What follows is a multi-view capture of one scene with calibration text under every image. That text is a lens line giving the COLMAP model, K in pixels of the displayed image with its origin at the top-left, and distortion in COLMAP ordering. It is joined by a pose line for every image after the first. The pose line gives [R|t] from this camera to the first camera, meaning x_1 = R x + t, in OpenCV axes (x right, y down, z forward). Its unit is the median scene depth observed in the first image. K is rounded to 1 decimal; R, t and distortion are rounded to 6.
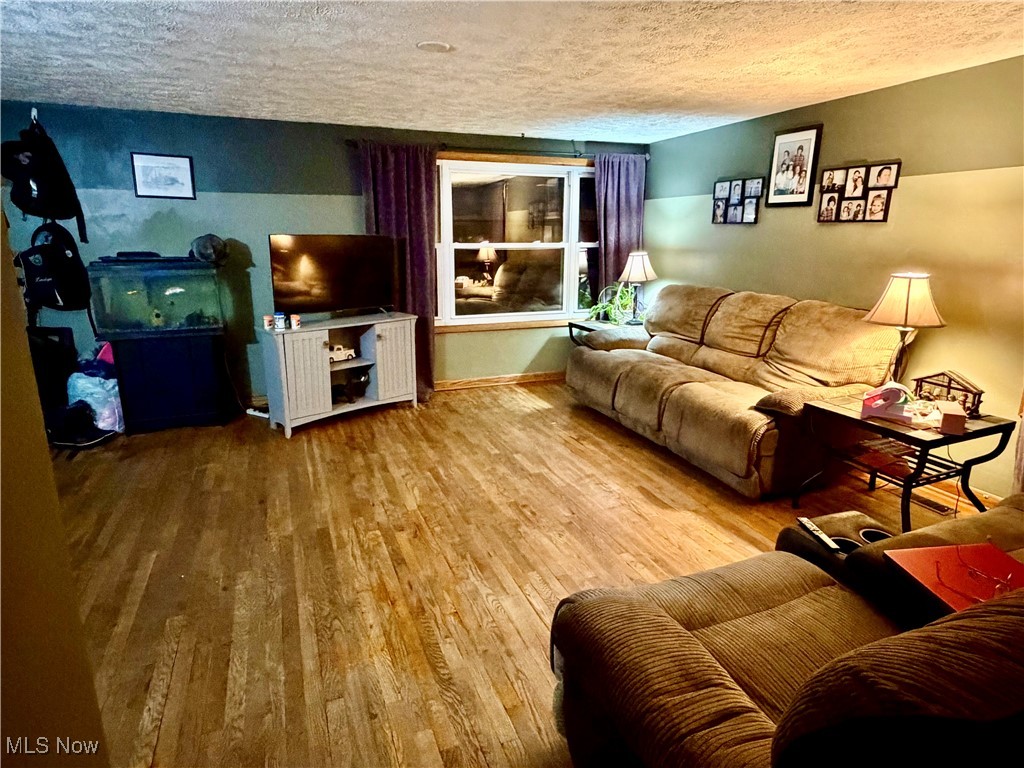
lens RADIAL K [[593.3, 0, 512.0], [0, 593.3, 384.0], [0, 0, 1]] dist [-0.001310, 0.000541]
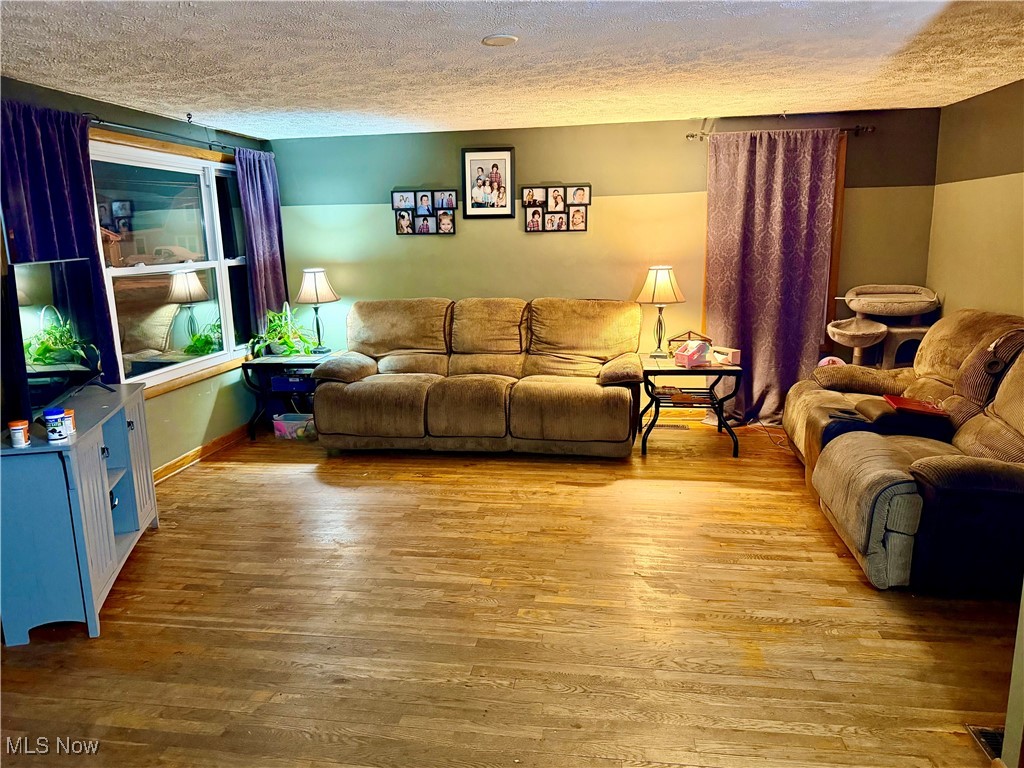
lens RADIAL K [[713.7, 0, 512.0], [0, 713.7, 384.0], [0, 0, 1]] dist [0.140547, -0.240513]
pose [[0.500131, -0.188942, 0.845086, -0.749181], [0.237897, 0.968335, 0.075707, -0.095960], [-0.832631, 0.163180, 0.529243, 0.321407]]
